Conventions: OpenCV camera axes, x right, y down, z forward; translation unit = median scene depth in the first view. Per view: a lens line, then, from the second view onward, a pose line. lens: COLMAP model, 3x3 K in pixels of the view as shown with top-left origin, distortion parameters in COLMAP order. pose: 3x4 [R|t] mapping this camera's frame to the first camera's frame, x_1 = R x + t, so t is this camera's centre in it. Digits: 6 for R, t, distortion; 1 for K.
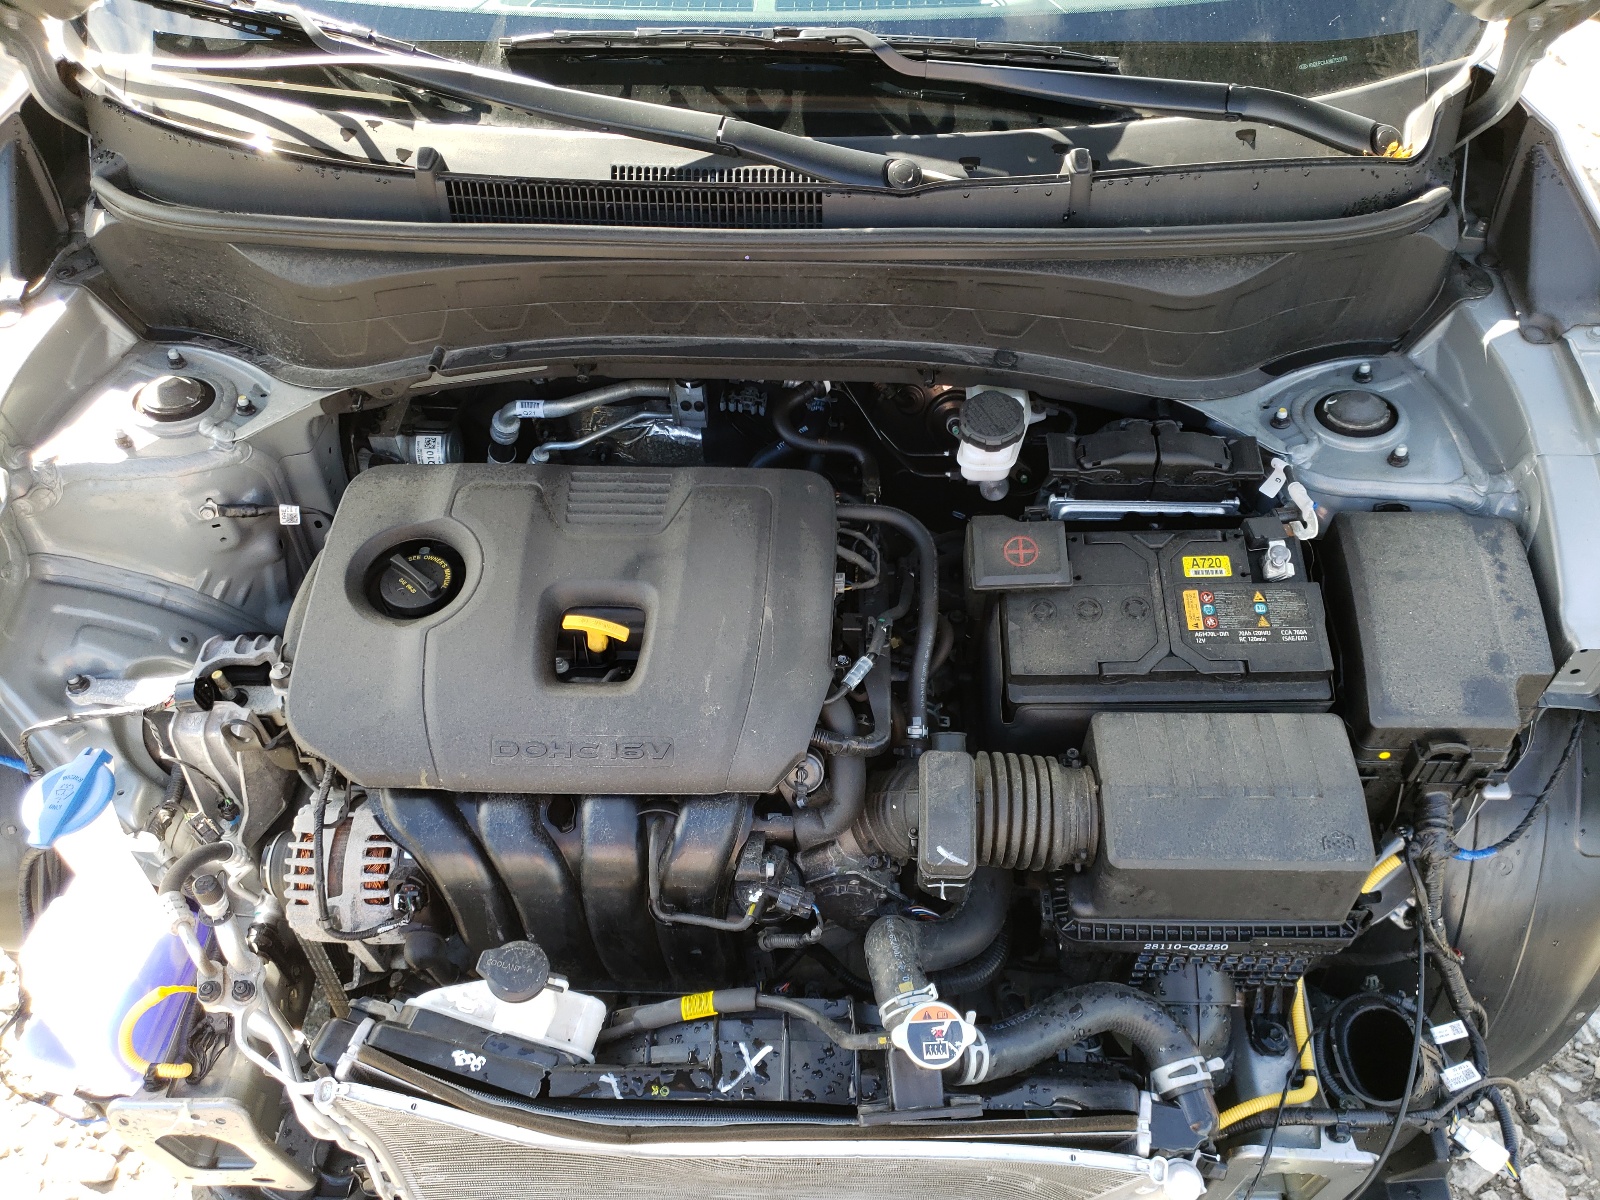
lens RADIAL K [[1238.8, 0, 819.2], [0, 1238.8, 599.2], [0, 0, 1]] dist [0.009353, -0.004188]
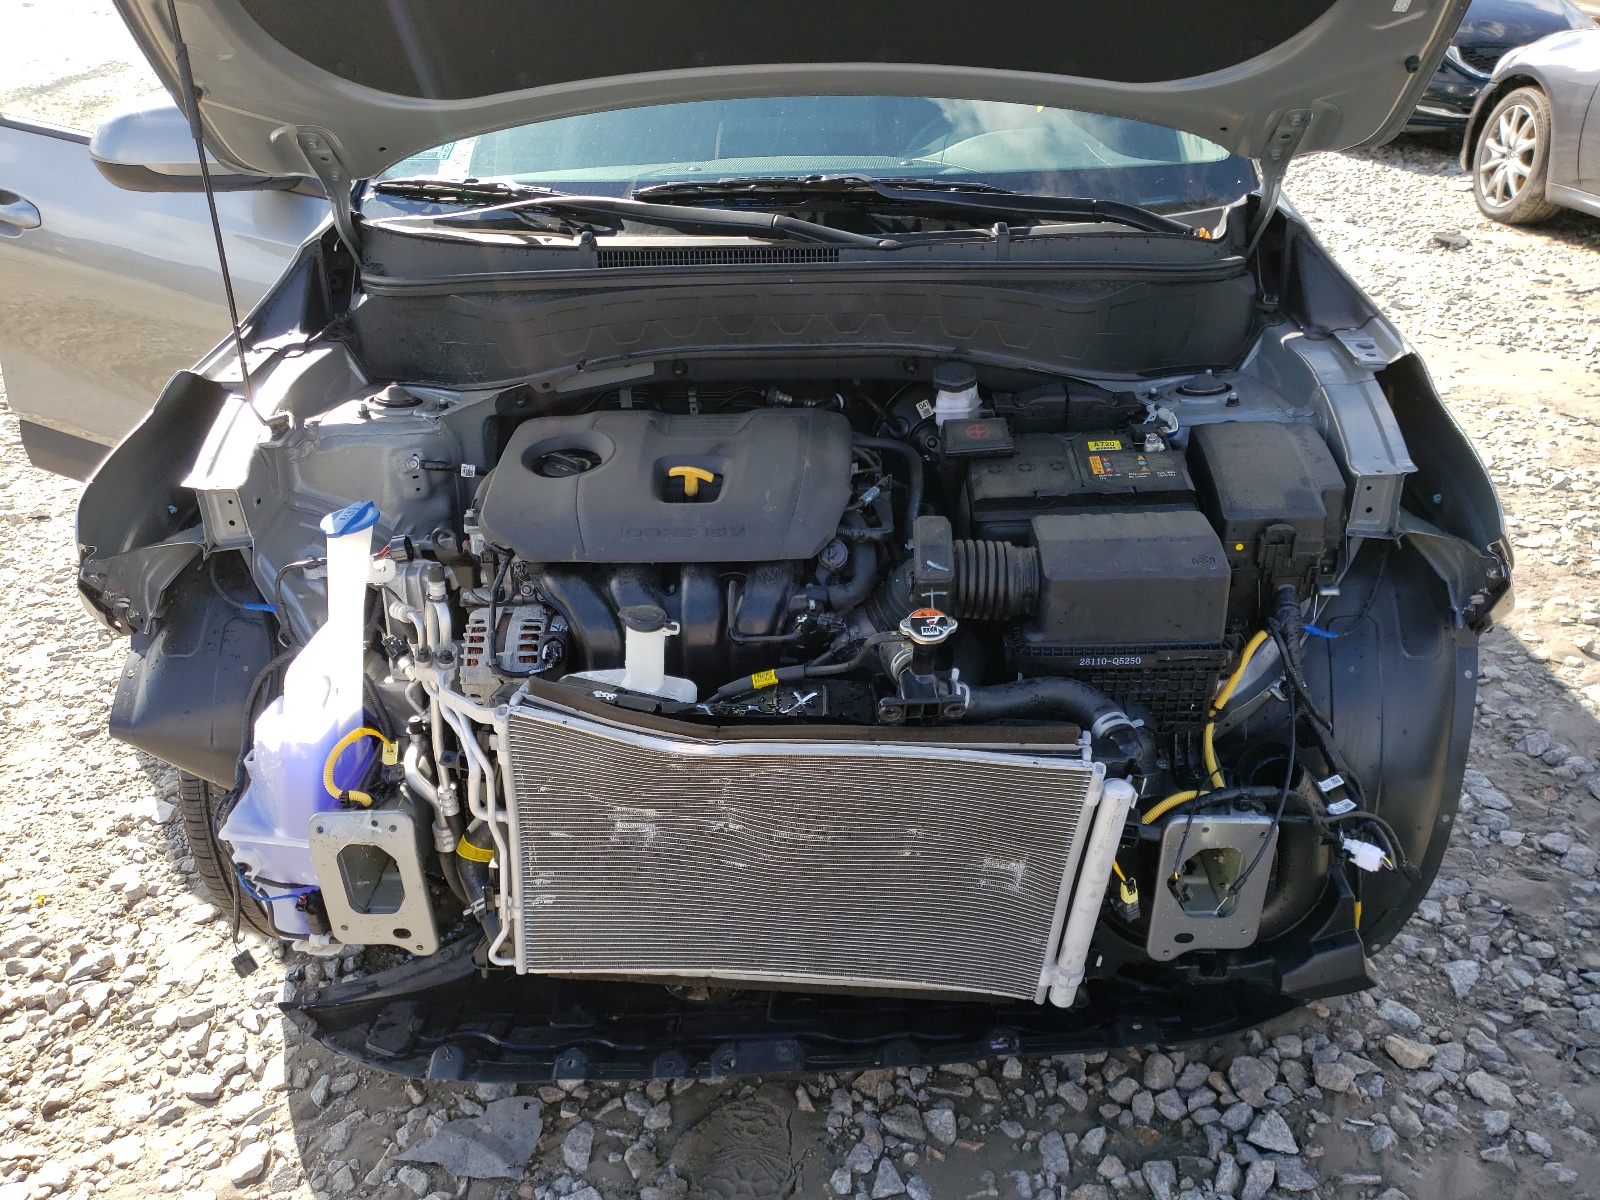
lens RADIAL K [[1204.7, 0, 800.0], [0, 1204.7, 600.0], [0, 0, 1]] dist [0.006530, 0.007892]
pose [[0.999912, -0.010222, -0.008504, -0.039025], [0.006436, 0.931702, -0.363166, 0.669574], [0.011636, 0.363079, 0.931686, -0.274025]]
